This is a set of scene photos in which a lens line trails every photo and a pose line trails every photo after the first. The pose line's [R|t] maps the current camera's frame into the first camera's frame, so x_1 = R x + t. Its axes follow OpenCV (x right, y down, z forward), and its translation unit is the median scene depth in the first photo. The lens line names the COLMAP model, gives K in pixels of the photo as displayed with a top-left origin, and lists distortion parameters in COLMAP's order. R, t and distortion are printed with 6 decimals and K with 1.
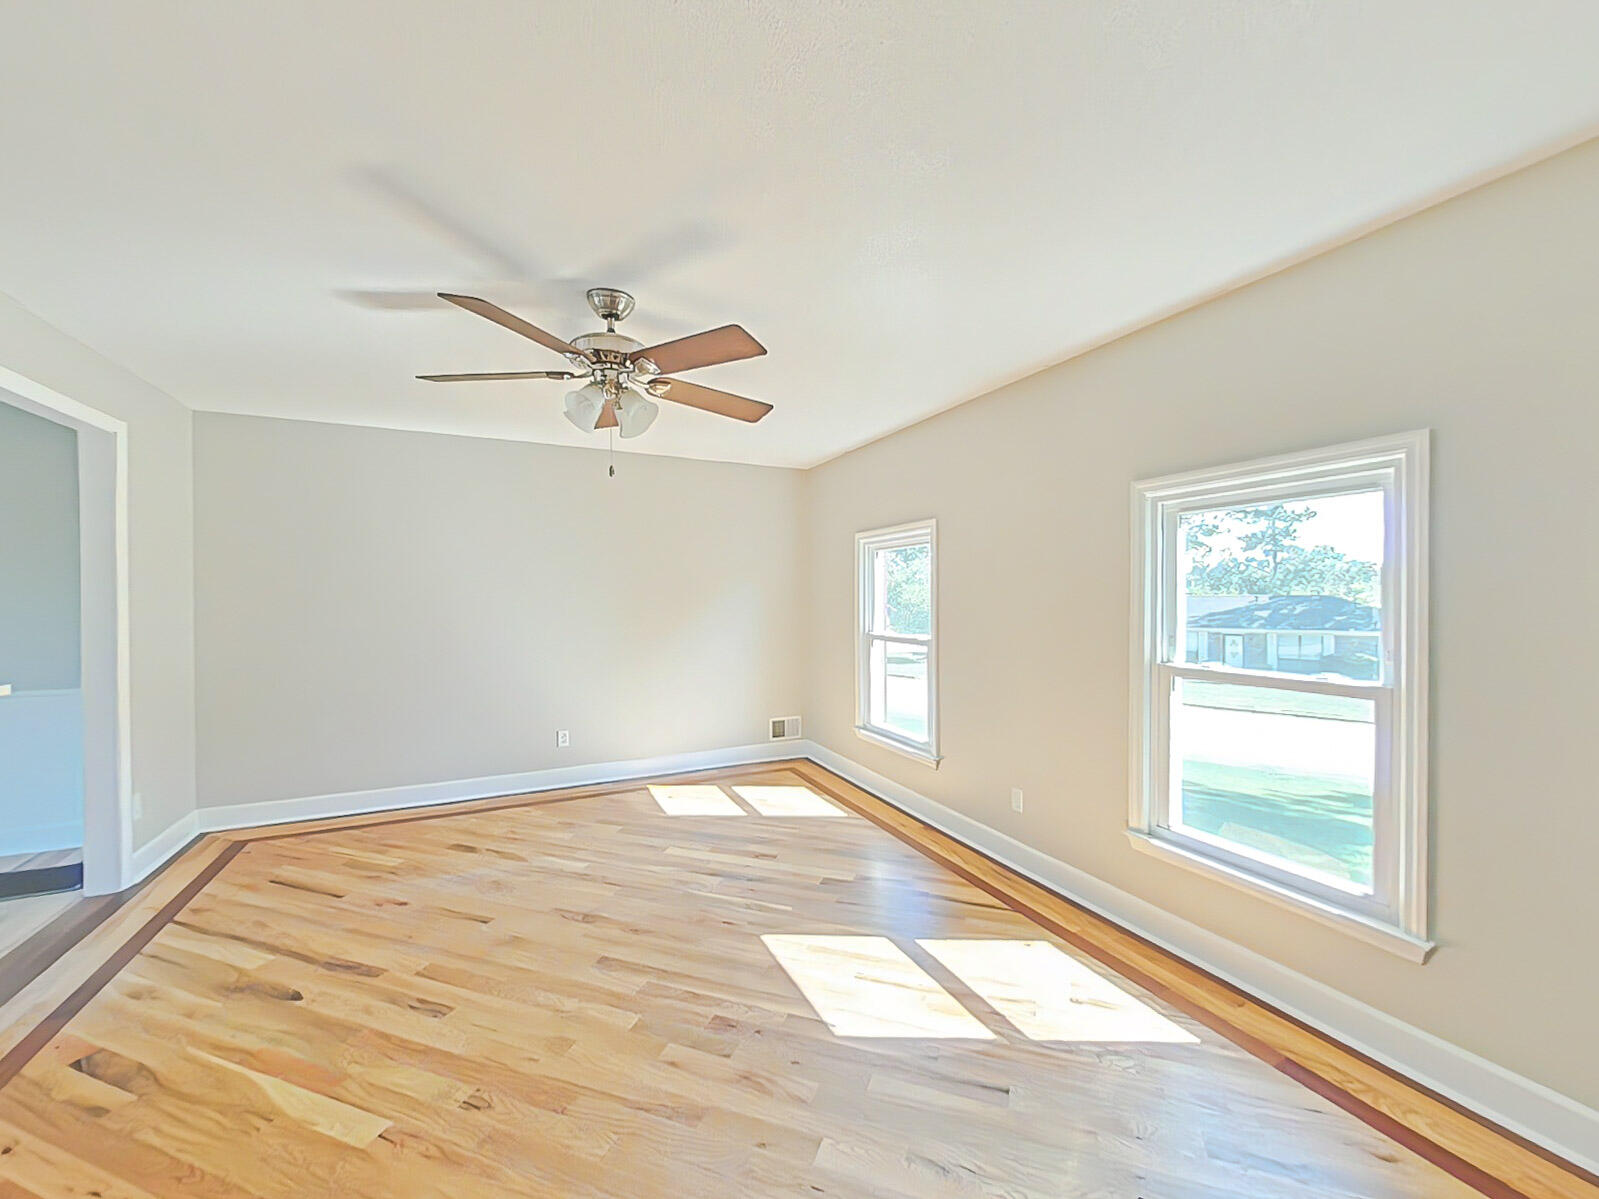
lens RADIAL K [[639.3, 0, 799.5], [0, 639.3, 599.5], [0, 0, 1]] dist [0.000266, -0.000107]
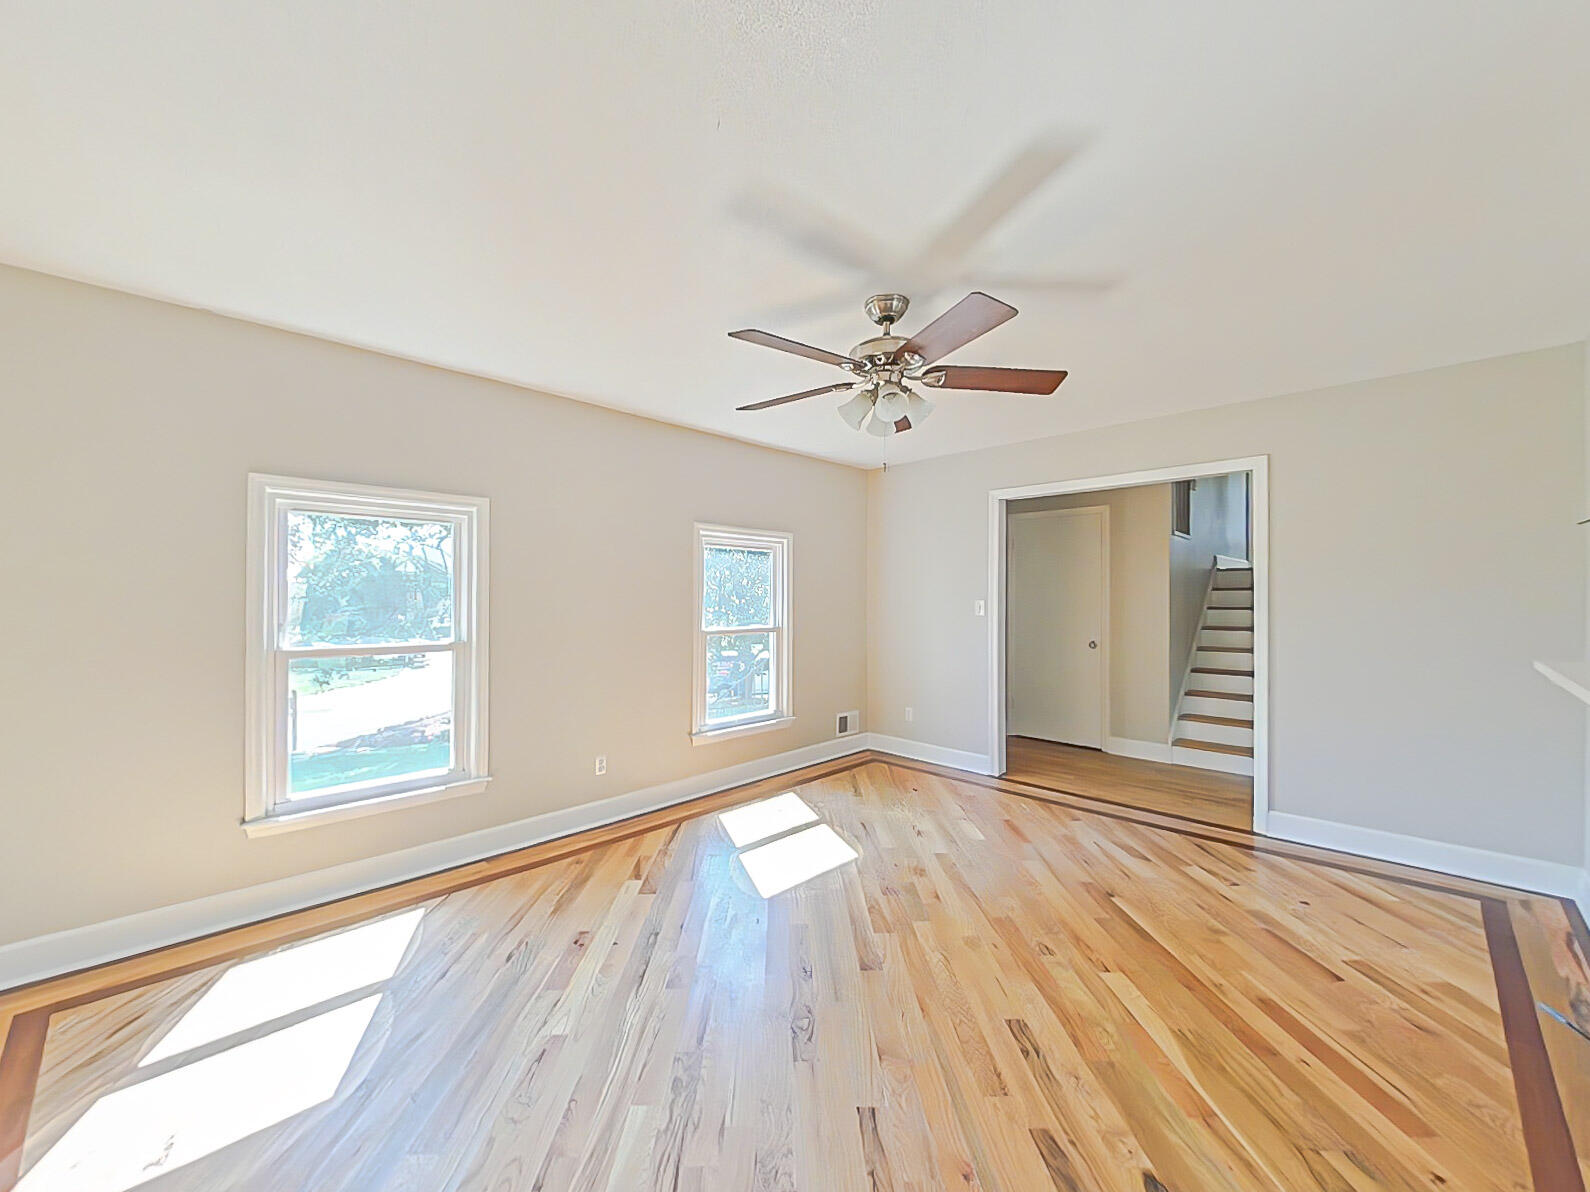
lens RADIAL K [[635.7, 0, 795.0], [0, 635.7, 596.0], [0, 0, 1]] dist [0.000266, -0.000107]
pose [[-0.347893, 0.001662, 0.937533, -1.299897], [0.007945, 0.999968, 0.001175, 0.010161], [-0.937501, 0.007857, -0.347895, 1.599368]]
